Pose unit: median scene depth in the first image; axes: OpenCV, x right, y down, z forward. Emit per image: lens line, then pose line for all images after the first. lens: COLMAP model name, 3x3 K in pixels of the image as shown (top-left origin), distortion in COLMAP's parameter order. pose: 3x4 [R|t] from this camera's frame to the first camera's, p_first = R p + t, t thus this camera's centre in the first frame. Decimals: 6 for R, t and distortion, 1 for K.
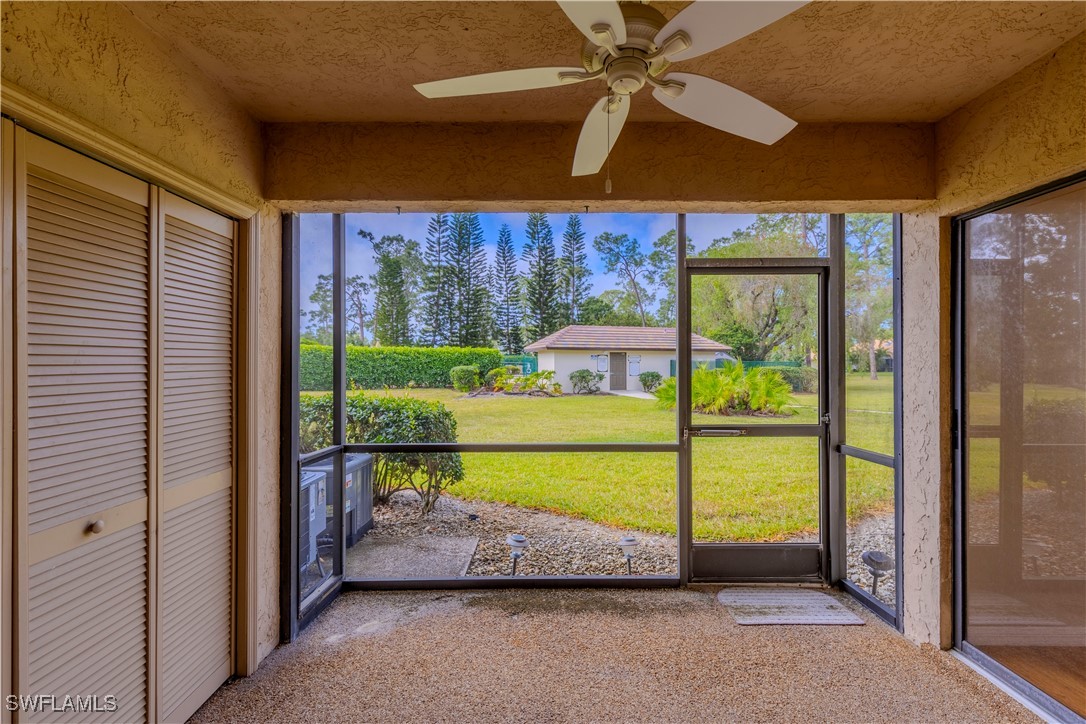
lens RADIAL K [[486.7, 0, 550.7], [0, 486.7, 360.8], [0, 0, 1]] dist [0.004526, 0.000137]
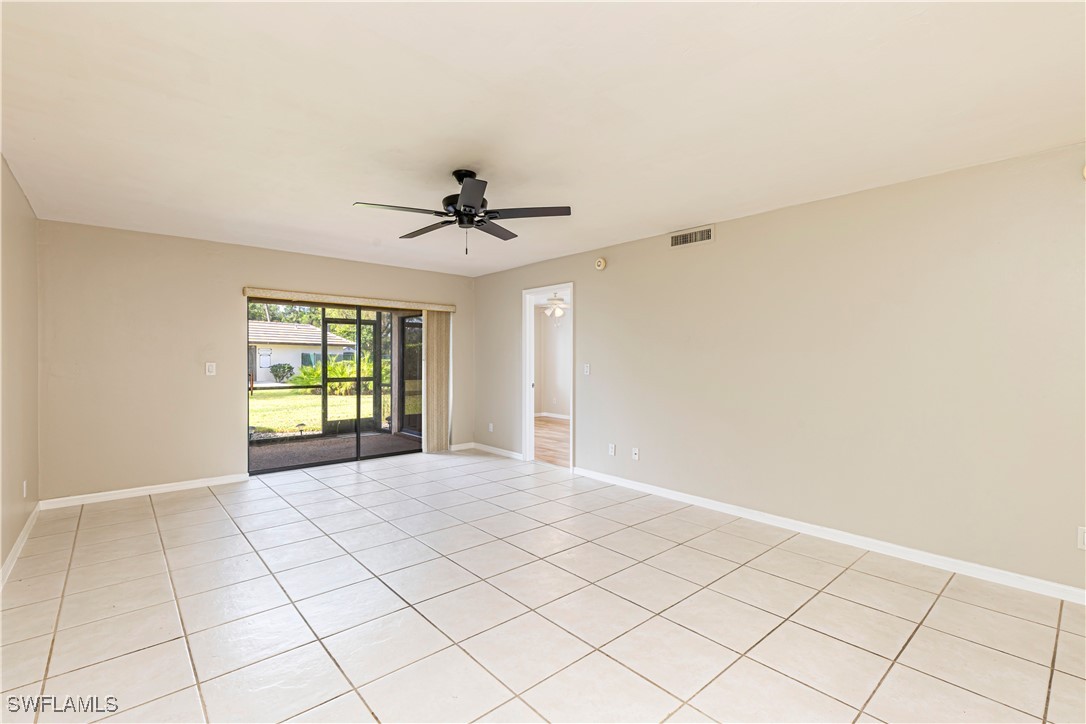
lens RADIAL K [[486.7, 0, 550.7], [0, 486.7, 360.8], [0, 0, 1]] dist [0.004526, 0.000137]
pose [[0.749632, -0.004115, 0.661842, -0.112064], [-0.005495, 0.999908, 0.012442, -0.001355], [-0.661832, -0.012963, 0.749540, -0.363092]]
